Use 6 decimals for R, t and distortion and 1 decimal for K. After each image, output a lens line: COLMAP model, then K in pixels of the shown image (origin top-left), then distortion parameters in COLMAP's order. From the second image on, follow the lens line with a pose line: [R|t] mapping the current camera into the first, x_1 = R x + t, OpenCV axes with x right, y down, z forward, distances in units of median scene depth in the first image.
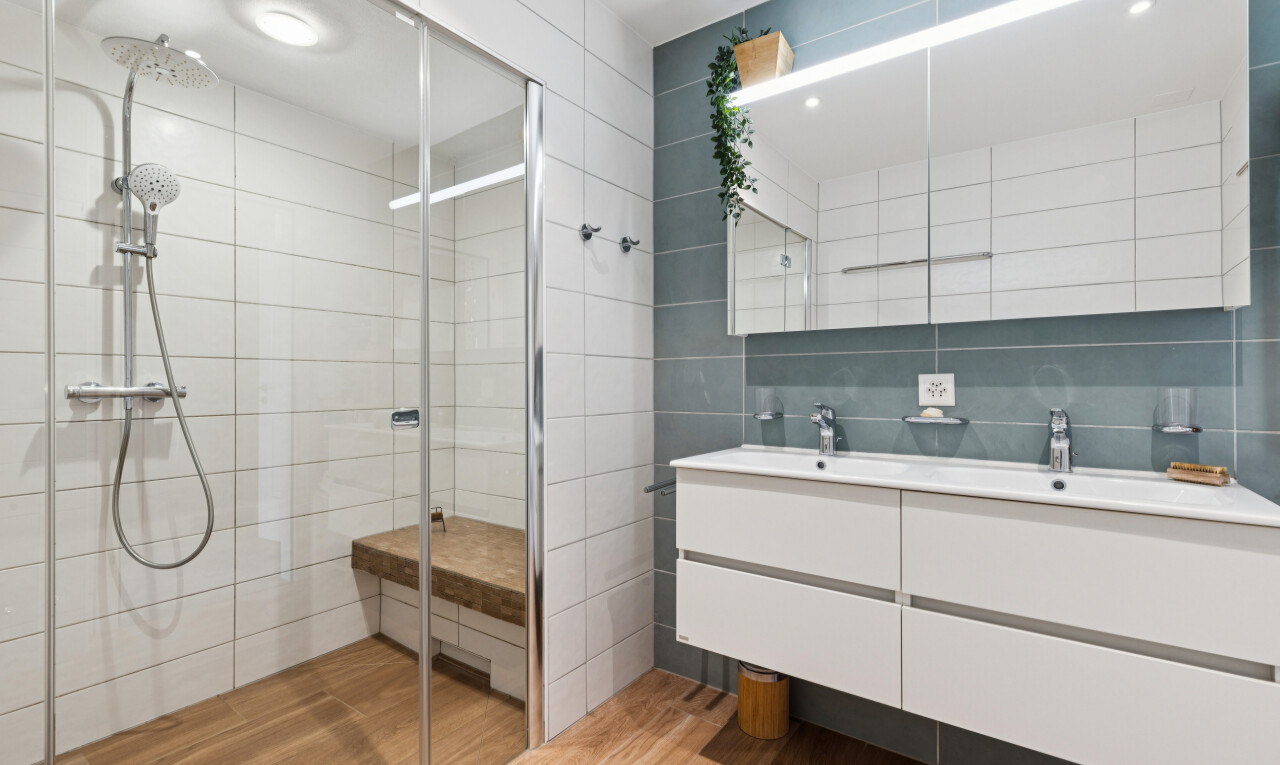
lens RADIAL K [[582.3, 0, 640.8], [0, 582.3, 380.0], [0, 0, 1]] dist [0.008396, -0.000091]
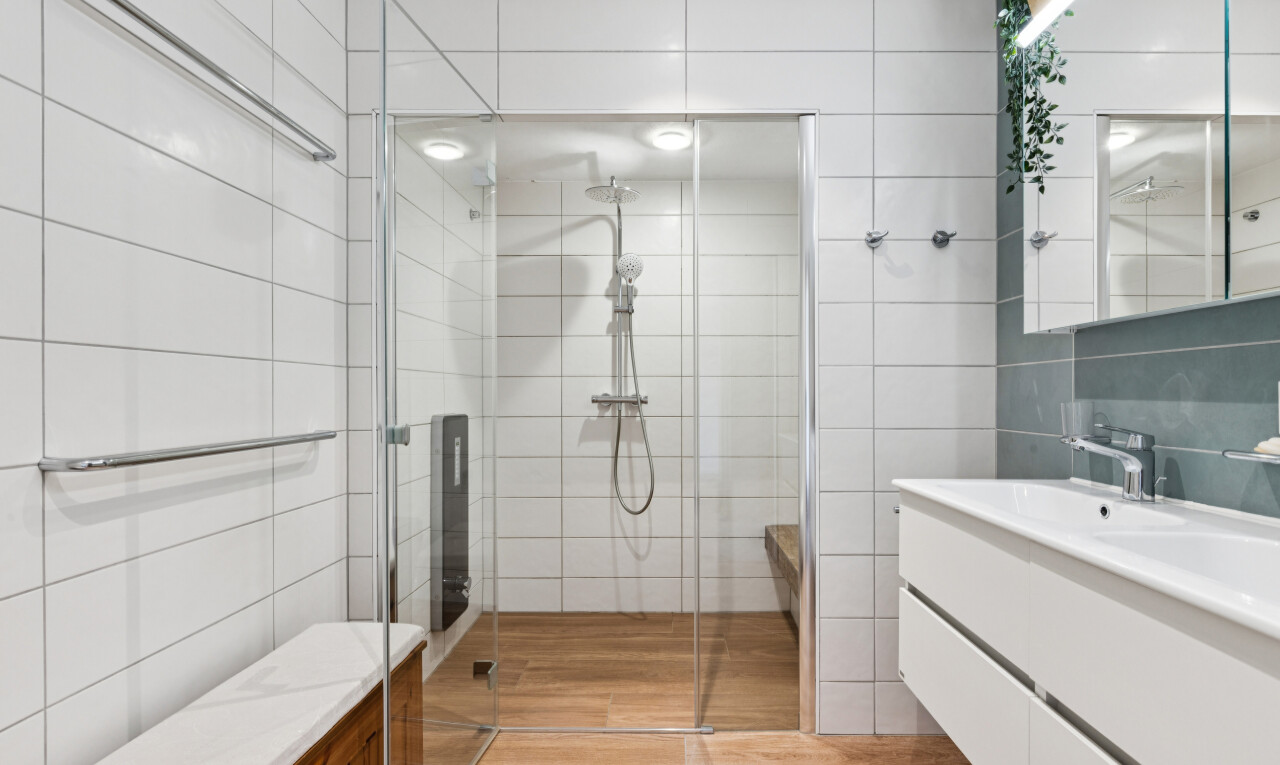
lens RADIAL K [[612.3, 0, 641.8], [0, 612.3, 389.9], [0, 0, 1]] dist [0.001019, 0.000237]
pose [[0.569745, -0.003499, -0.821814, 0.523322], [0.001768, 0.999994, -0.003032, -0.000374], [0.821819, 0.000274, 0.569748, 0.098500]]
